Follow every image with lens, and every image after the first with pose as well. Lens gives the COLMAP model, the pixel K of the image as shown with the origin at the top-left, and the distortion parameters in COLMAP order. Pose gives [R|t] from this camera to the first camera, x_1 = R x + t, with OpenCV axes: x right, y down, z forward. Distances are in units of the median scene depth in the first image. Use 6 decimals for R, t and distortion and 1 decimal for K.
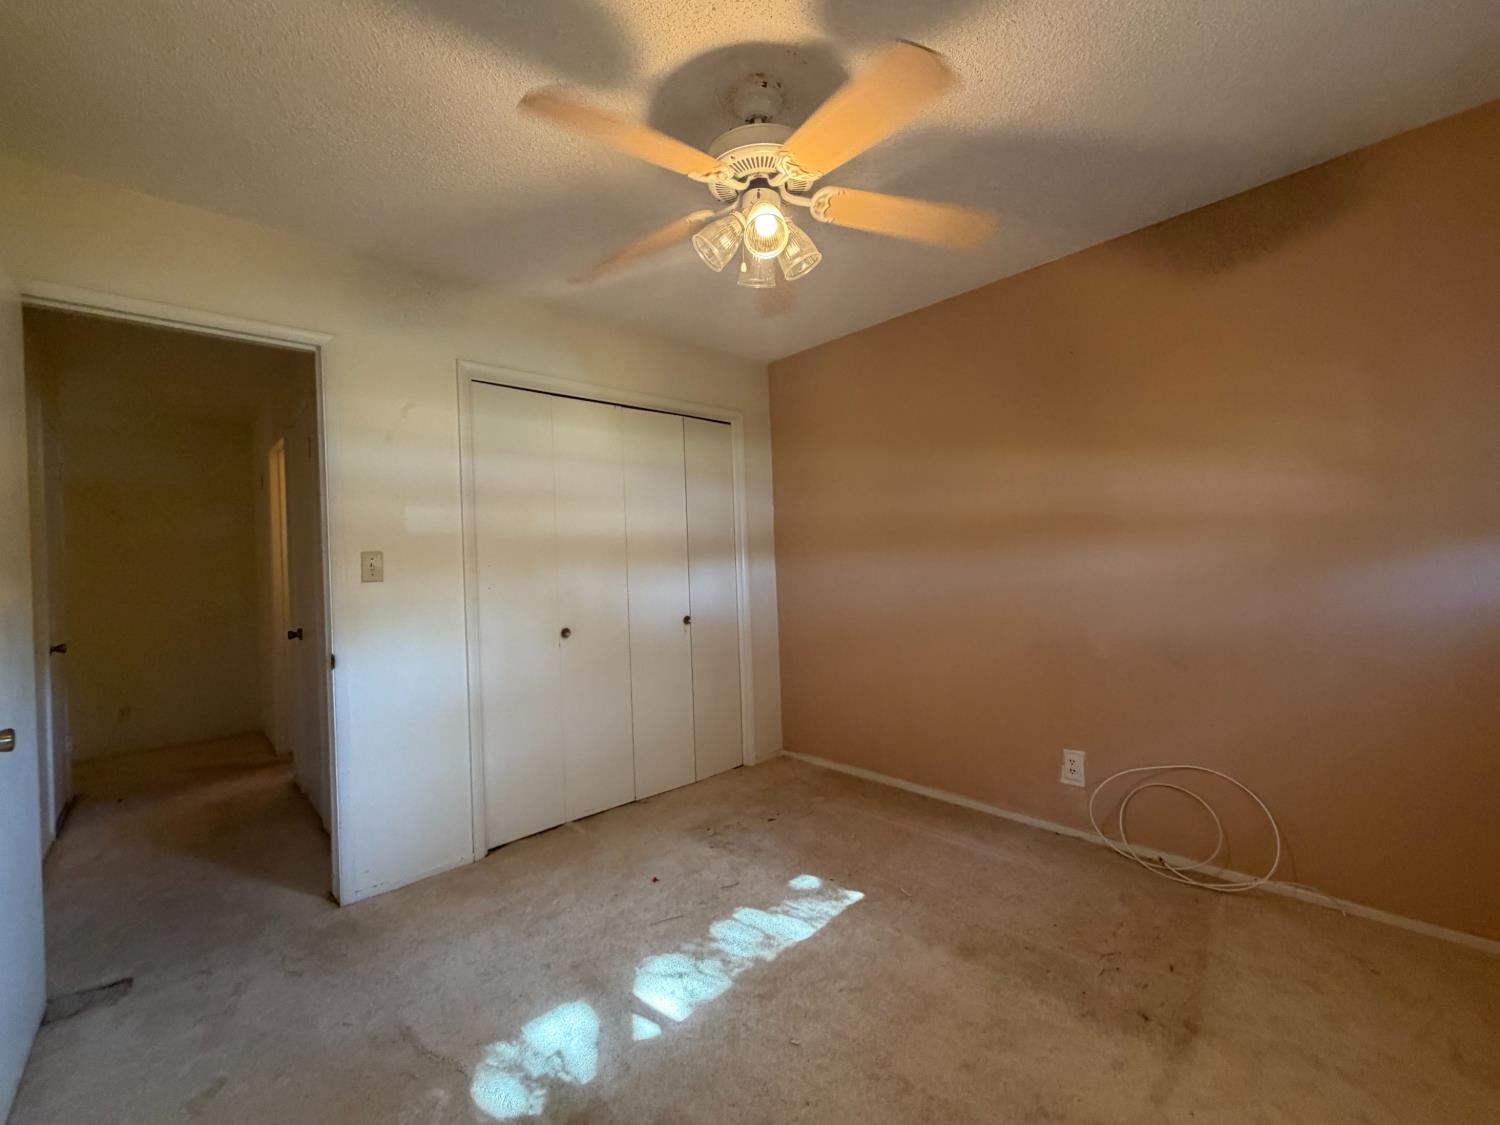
lens RADIAL K [[600.4, 0, 749.9], [0, 600.4, 552.4], [0, 0, 1]] dist [-0.000662, -0.000218]
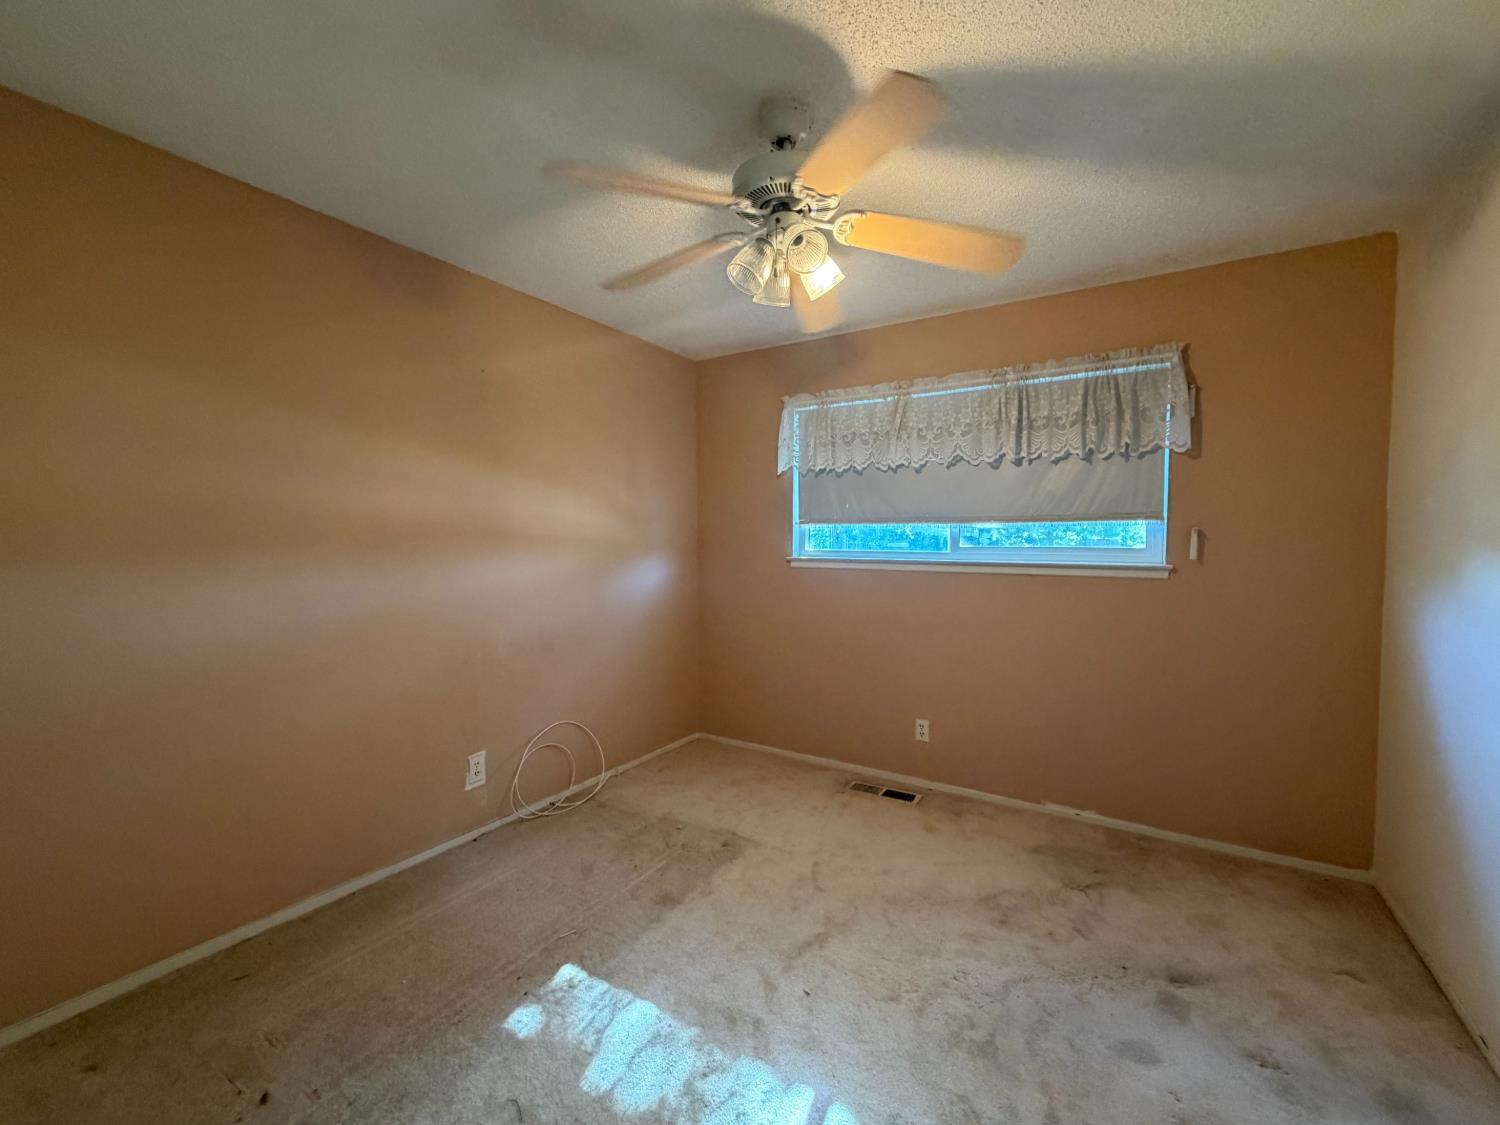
lens RADIAL K [[600.4, 0, 753.2], [0, 600.4, 560.6], [0, 0, 1]] dist [-0.000662, -0.000218]
pose [[-0.237063, 0.002909, 0.971490, -0.713375], [0.001549, 0.999995, -0.002616, 0.003194], [-0.971493, 0.000885, -0.237066, 0.968883]]
